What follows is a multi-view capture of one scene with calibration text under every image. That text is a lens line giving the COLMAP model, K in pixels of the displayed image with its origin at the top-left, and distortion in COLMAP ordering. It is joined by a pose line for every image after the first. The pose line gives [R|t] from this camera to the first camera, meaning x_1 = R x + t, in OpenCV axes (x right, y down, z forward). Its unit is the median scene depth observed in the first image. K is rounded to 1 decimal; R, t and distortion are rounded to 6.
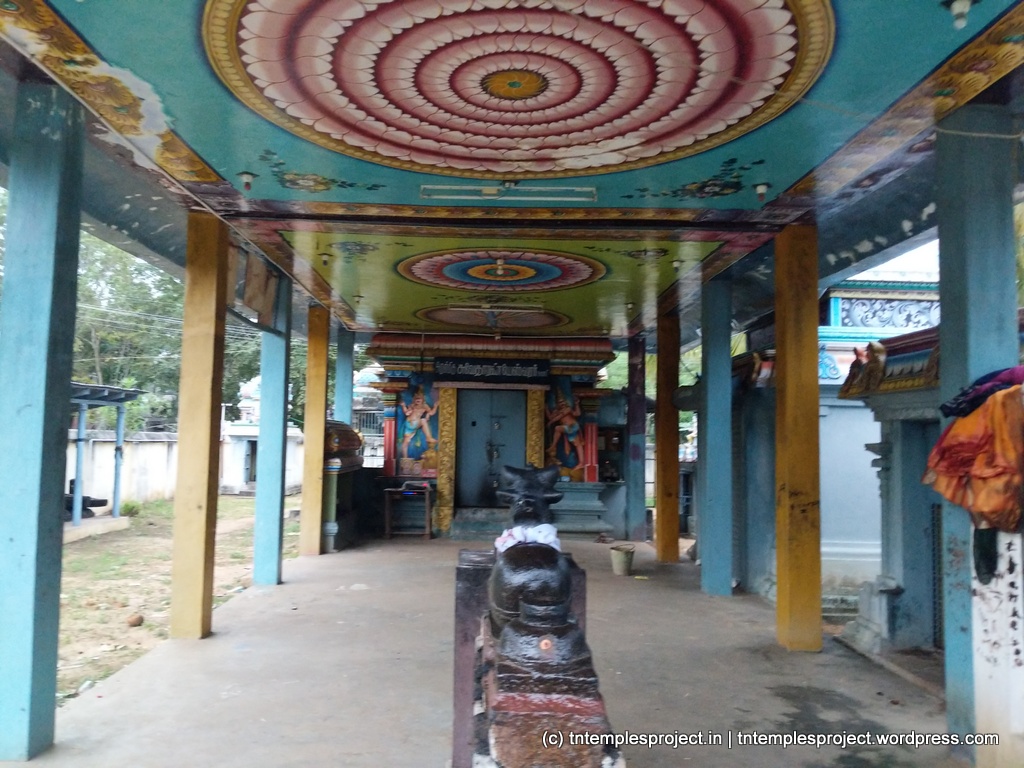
lens RADIAL K [[829.5, 0, 515.2], [0, 829.5, 387.2], [0, 0, 1]] dist [0.045212, -0.078118]
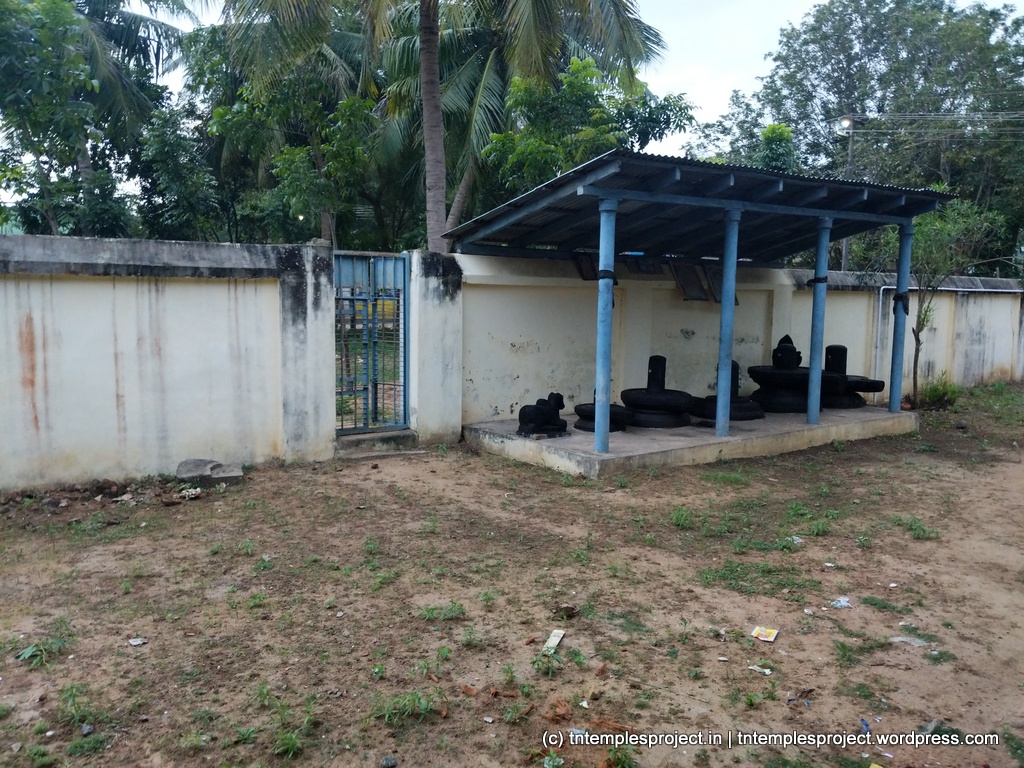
lens RADIAL K [[829.5, 0, 512.0], [0, 829.5, 401.8], [0, 0, 1]] dist [0.045212, -0.078118]
pose [[0.550875, 0.094881, -0.829177, -0.153366], [0.053413, 0.987472, 0.148481, 0.051571], [0.832877, -0.126084, 0.538906, 0.520825]]
